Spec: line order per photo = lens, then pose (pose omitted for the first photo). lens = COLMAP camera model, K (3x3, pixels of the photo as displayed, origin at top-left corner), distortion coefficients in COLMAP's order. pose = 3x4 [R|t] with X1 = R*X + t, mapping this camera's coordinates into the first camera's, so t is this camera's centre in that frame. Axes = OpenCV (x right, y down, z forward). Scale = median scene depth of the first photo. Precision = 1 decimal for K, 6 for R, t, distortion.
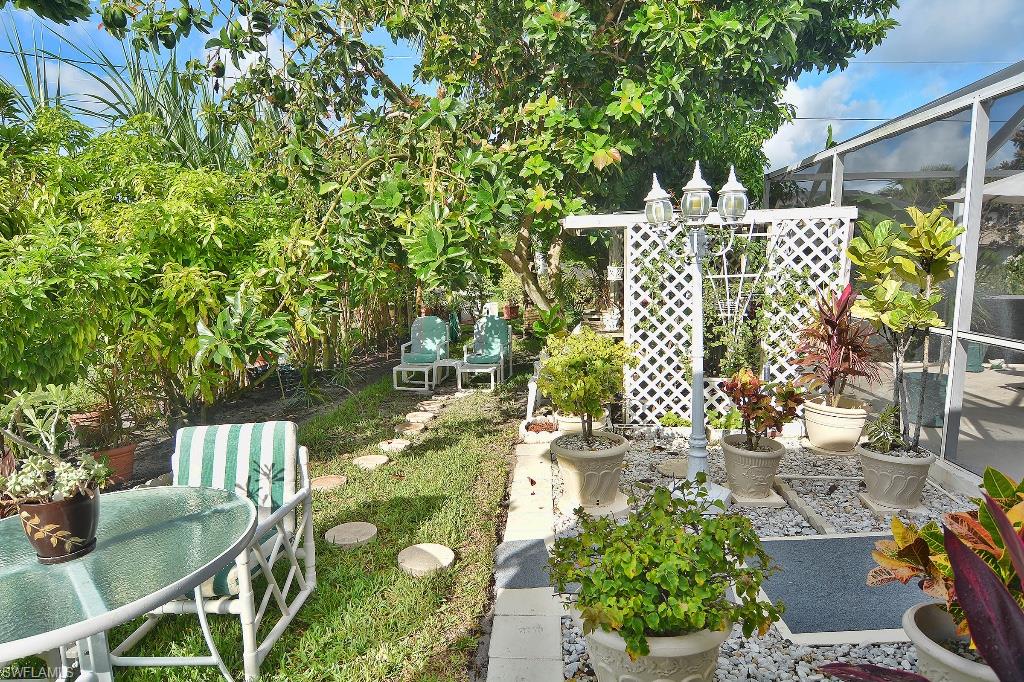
lens RADIAL K [[571.7, 0, 520.2], [0, 571.7, 342.4], [0, 0, 1]] dist [-0.017688, -0.000943]
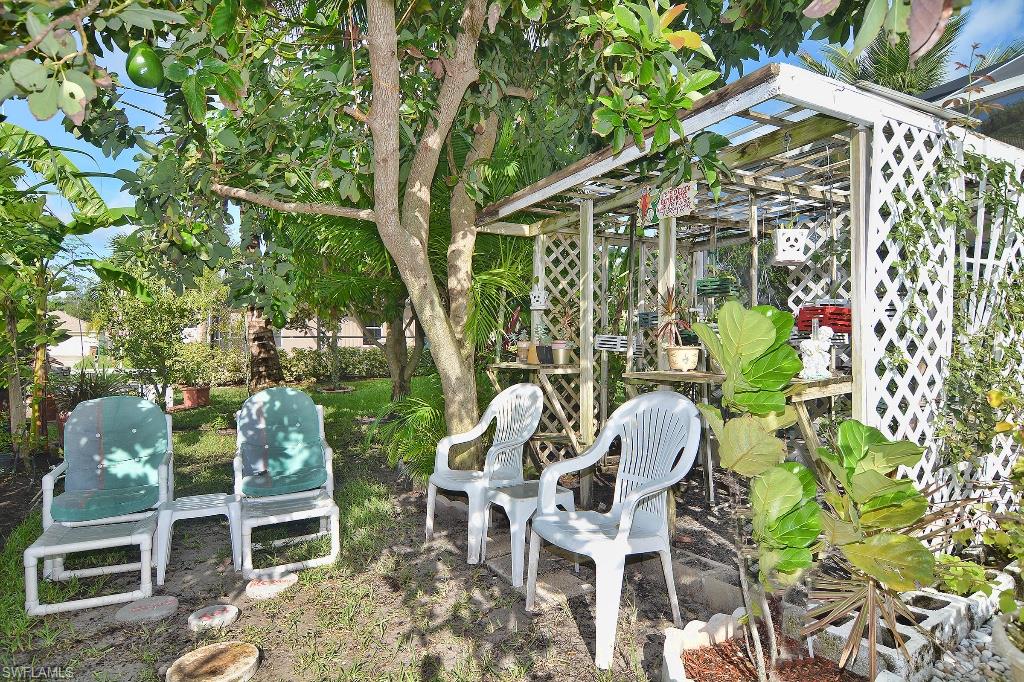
lens RADIAL K [[571.7, 0, 520.2], [0, 571.7, 342.4], [0, 0, 1]] dist [-0.017688, -0.000943]
pose [[0.815560, -0.006378, 0.578638, -0.176647], [0.085796, 0.990221, -0.110010, -0.014639], [-0.572277, 0.139364, 0.808131, 0.562394]]
